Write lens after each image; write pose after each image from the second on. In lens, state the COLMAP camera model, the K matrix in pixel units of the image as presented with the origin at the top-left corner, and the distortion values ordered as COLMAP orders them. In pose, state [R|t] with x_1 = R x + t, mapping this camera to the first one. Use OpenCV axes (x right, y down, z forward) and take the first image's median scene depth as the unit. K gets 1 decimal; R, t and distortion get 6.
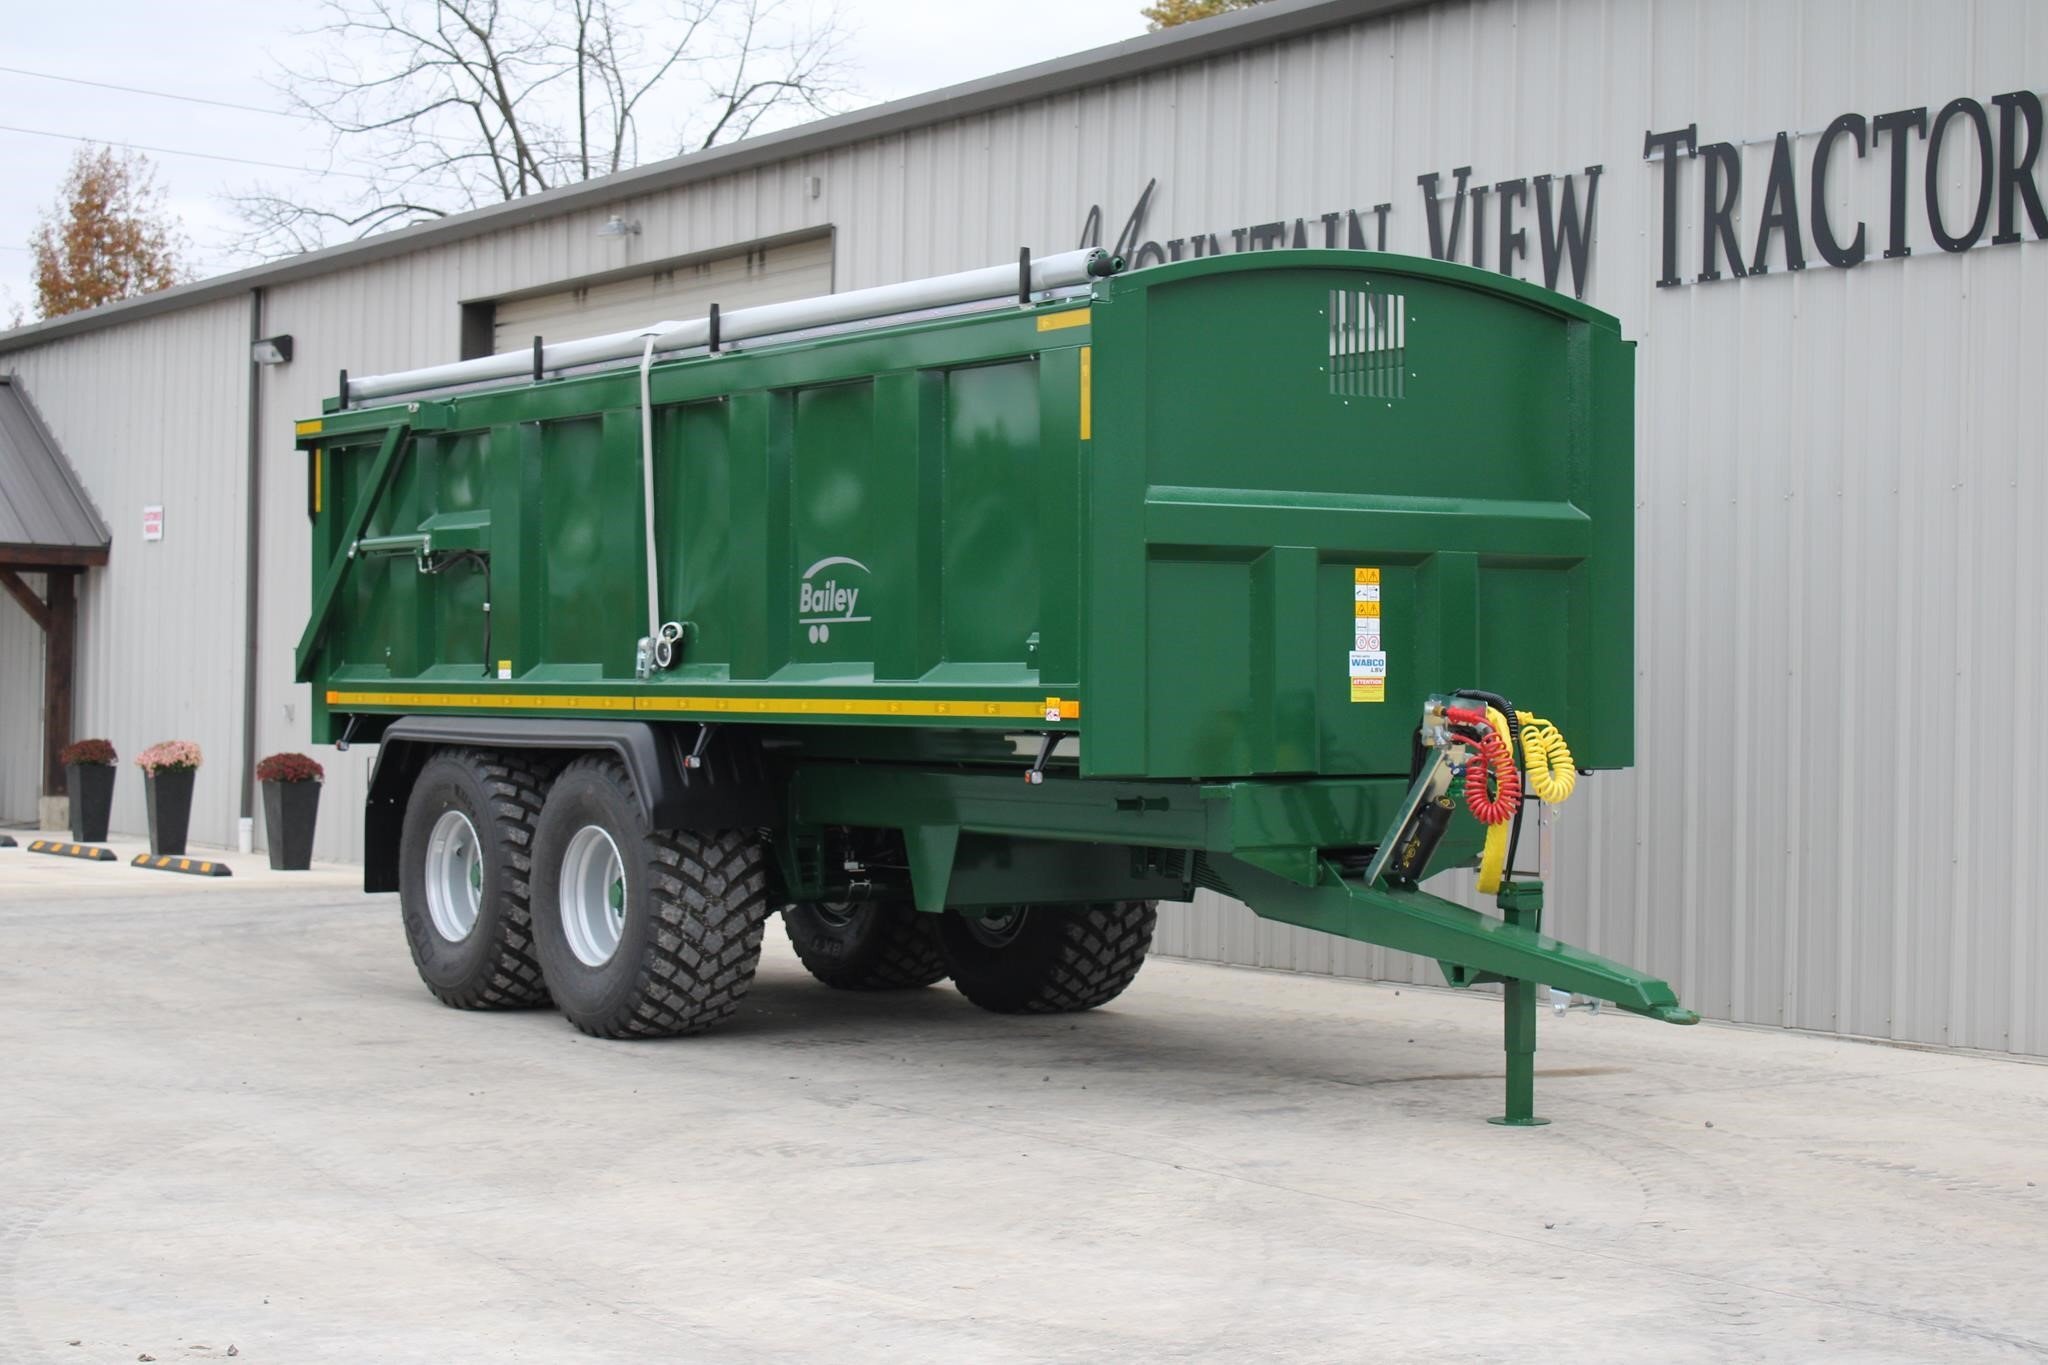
lens RADIAL K [[3480.1, 0, 1017.3], [0, 3480.1, 662.1], [0, 0, 1]] dist [0.007313, 0.000000]
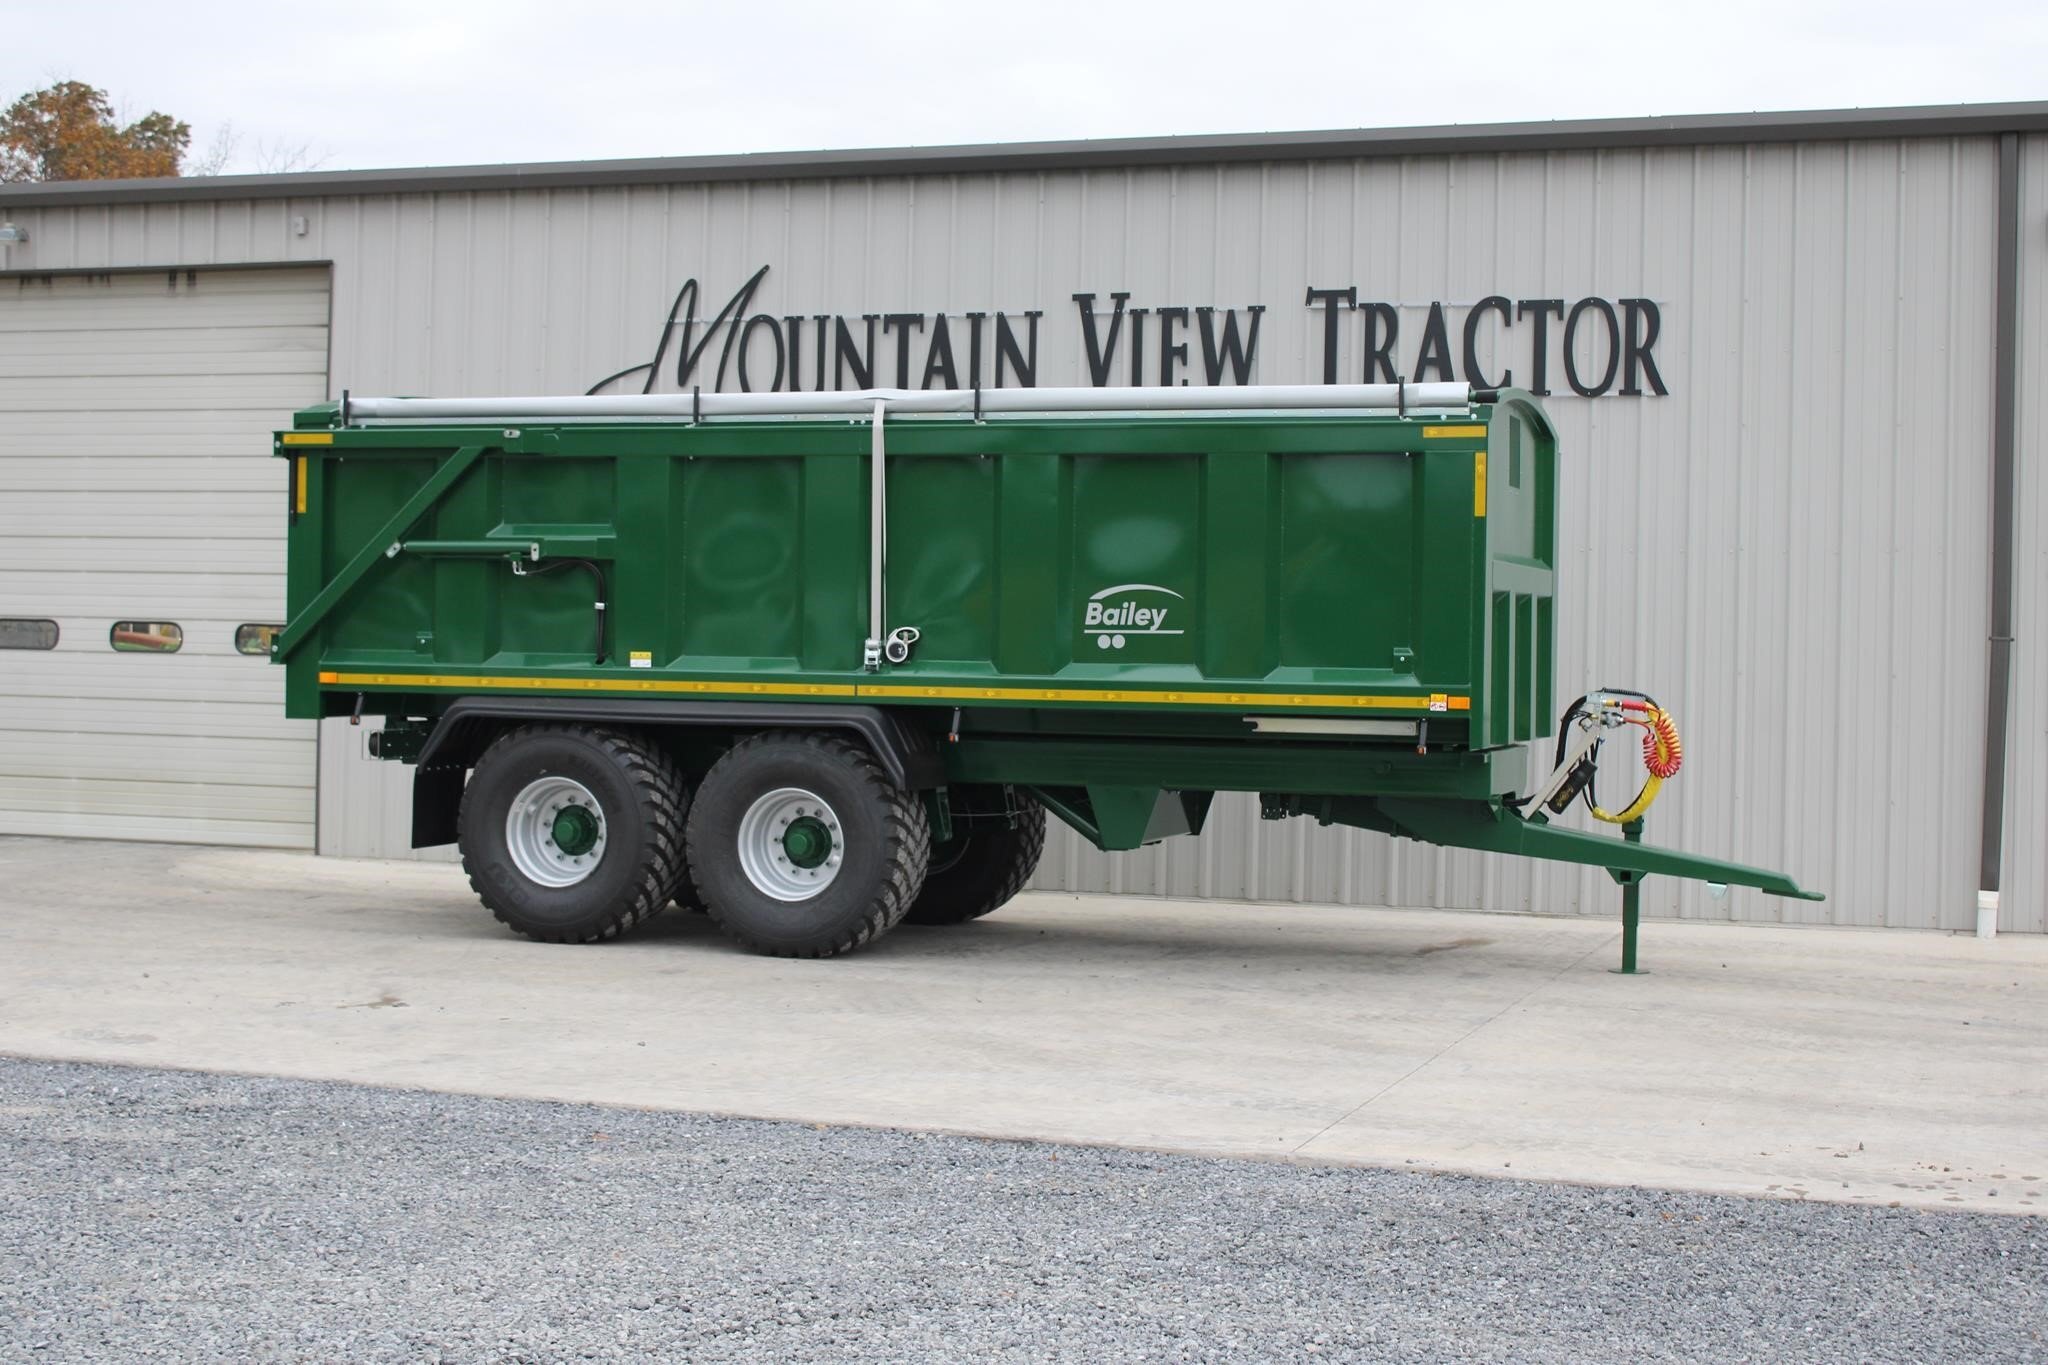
lens RADIAL K [[2942.6, 0, 1025.1], [0, 2942.6, 693.1], [0, 0, 1]] dist [-0.038427, 0.000000]
pose [[0.790152, -0.000744, 0.612911, -0.689949], [-0.017134, 0.999582, 0.023302, -0.012607], [-0.612671, -0.028913, 0.789809, 0.120242]]
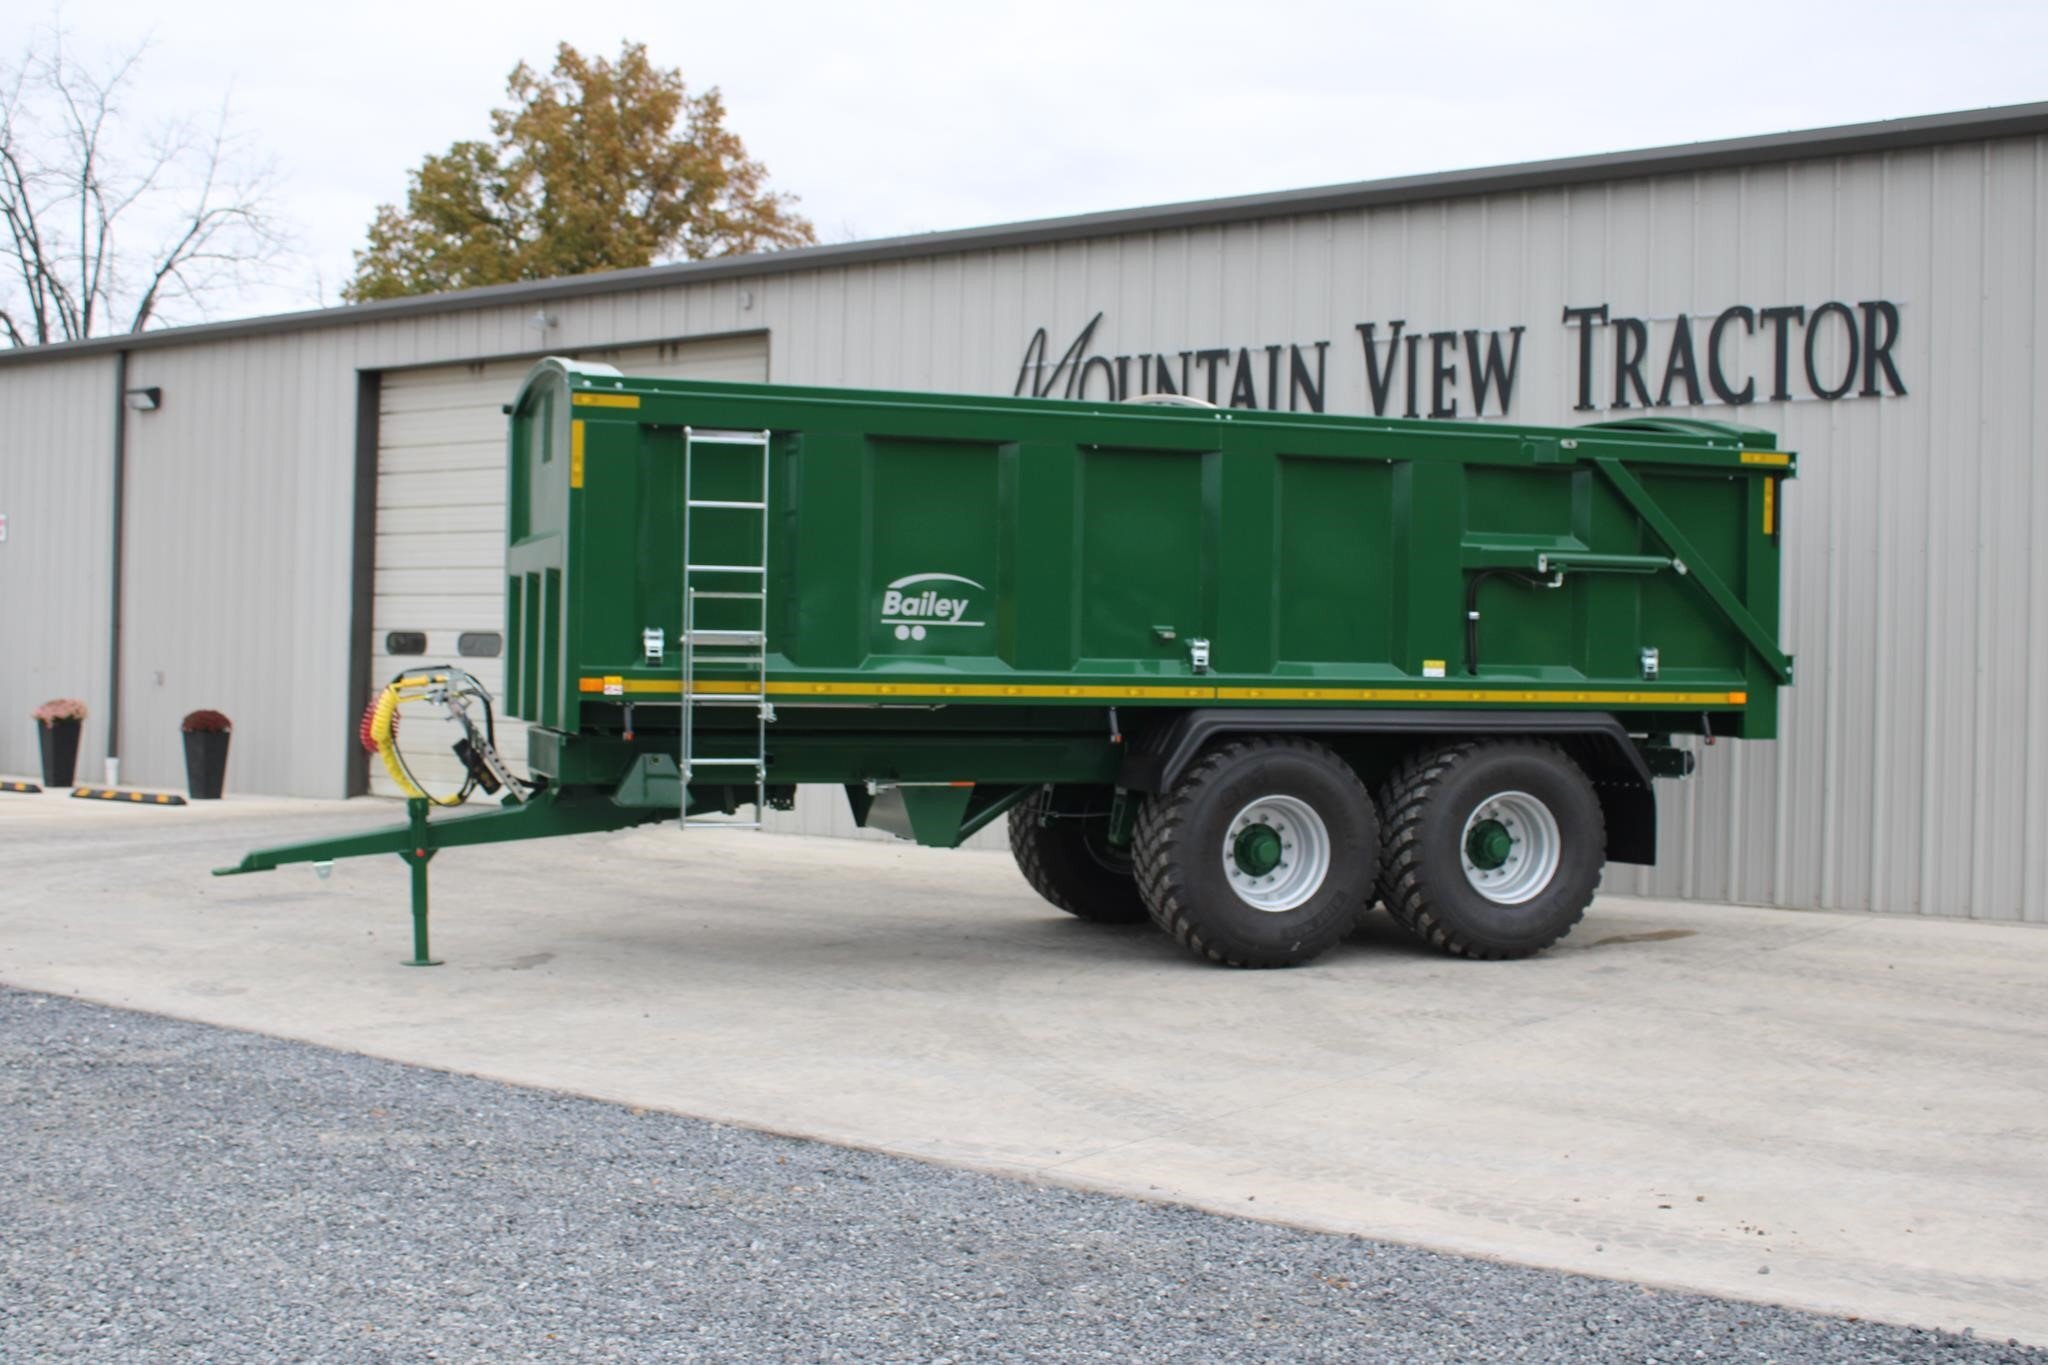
lens RADIAL K [[2339.4, 0, 1030.1], [0, 2339.4, 687.2], [0, 0, 1]] dist [-0.065156, 0.000000]
pose [[0.935054, 0.001804, 0.354501, -0.415594], [-0.009969, 0.999725, 0.021205, -0.007050], [-0.354365, -0.023362, 0.934815, 0.145072]]
